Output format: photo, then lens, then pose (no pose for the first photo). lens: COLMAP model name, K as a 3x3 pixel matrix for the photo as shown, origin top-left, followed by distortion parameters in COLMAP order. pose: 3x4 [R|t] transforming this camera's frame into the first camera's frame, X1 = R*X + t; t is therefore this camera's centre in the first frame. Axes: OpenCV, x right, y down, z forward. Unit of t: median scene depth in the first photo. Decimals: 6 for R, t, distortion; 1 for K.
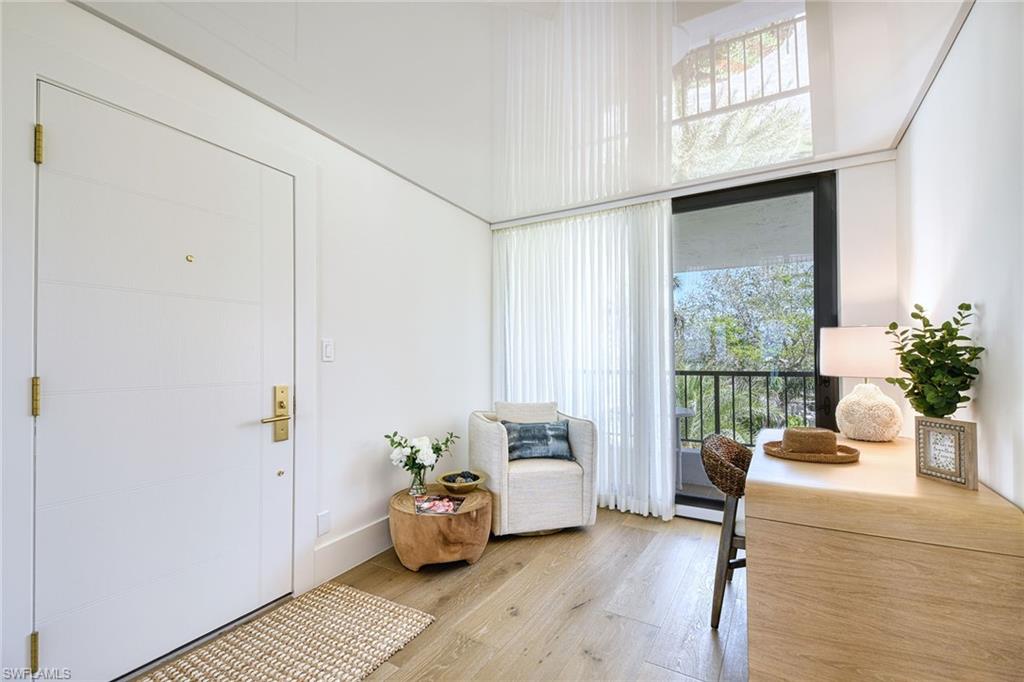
lens RADIAL K [[456.9, 0, 518.2], [0, 456.9, 350.0], [0, 0, 1]] dist [0.016941, -0.001625]
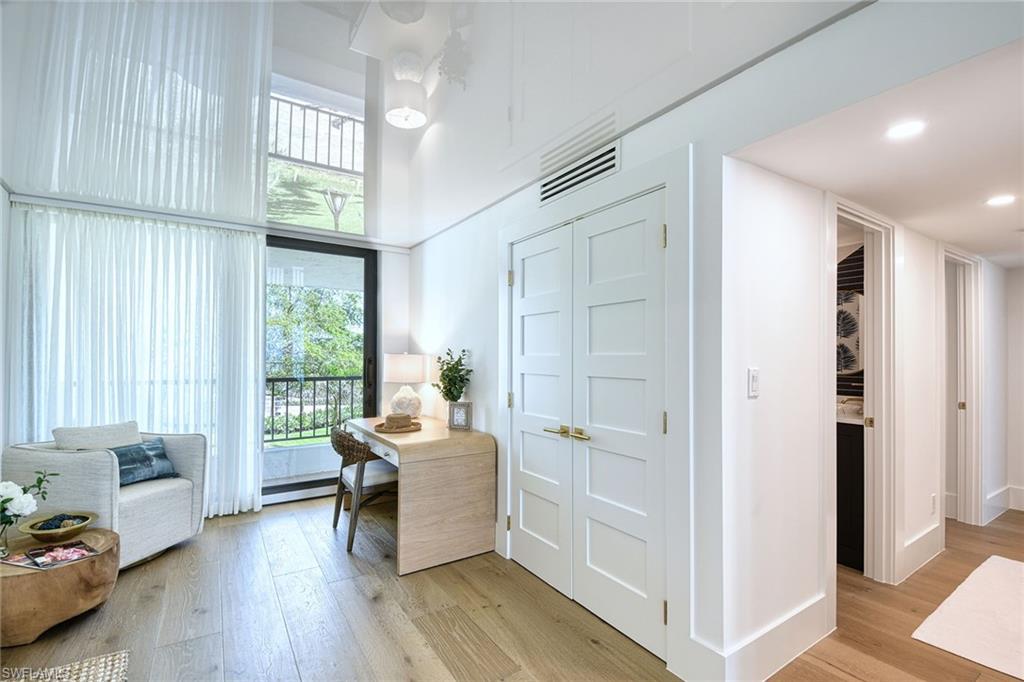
lens RADIAL K [[456.9, 0, 516.7], [0, 456.9, 347.6], [0, 0, 1]] dist [0.016941, -0.001625]
pose [[0.450266, 0.024834, 0.892549, -0.524031], [-0.023231, 0.999601, -0.016093, -0.047362], [-0.892592, -0.013489, 0.450663, -0.128479]]
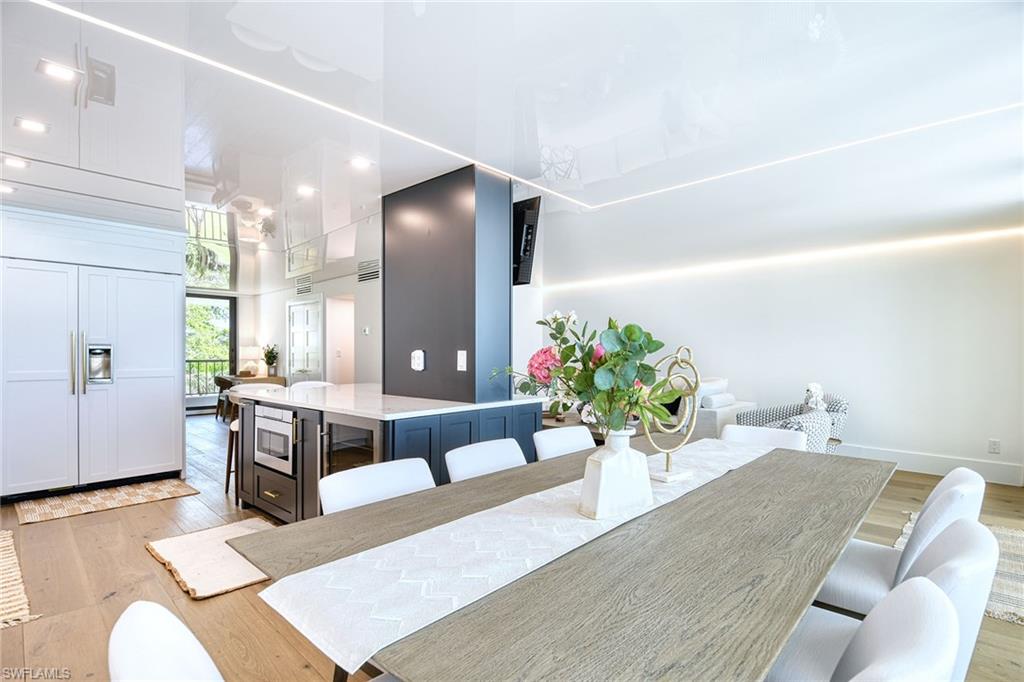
lens RADIAL K [[456.9, 0, 514.4], [0, 456.9, 350.3], [0, 0, 1]] dist [0.016941, -0.001625]
pose [[0.234237, 0.007413, 0.972151, -2.156689], [-0.019824, 0.999799, -0.002847, -0.043283], [-0.971977, -0.018605, 0.234337, -1.786514]]
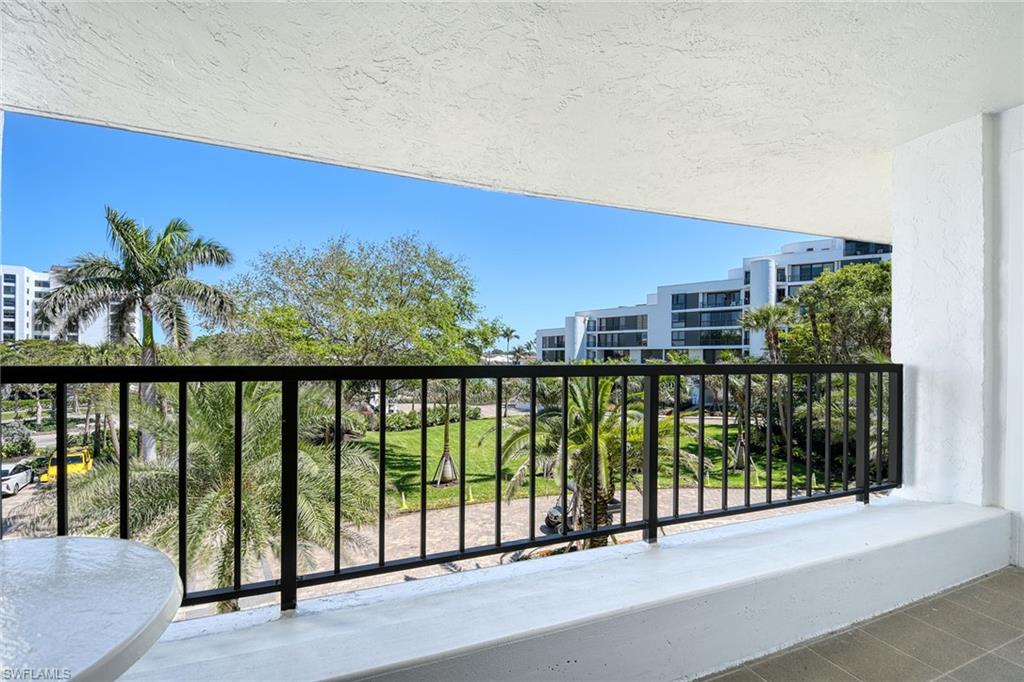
lens RADIAL K [[456.9, 0, 513.3], [0, 456.9, 352.1], [0, 0, 1]] dist [0.016941, -0.001625]
pose [[0.631797, 0.014411, 0.775000, 0.606537], [-0.020992, 0.999779, -0.001478, 0.070953], [-0.774849, -0.015335, 0.631960, 1.450235]]
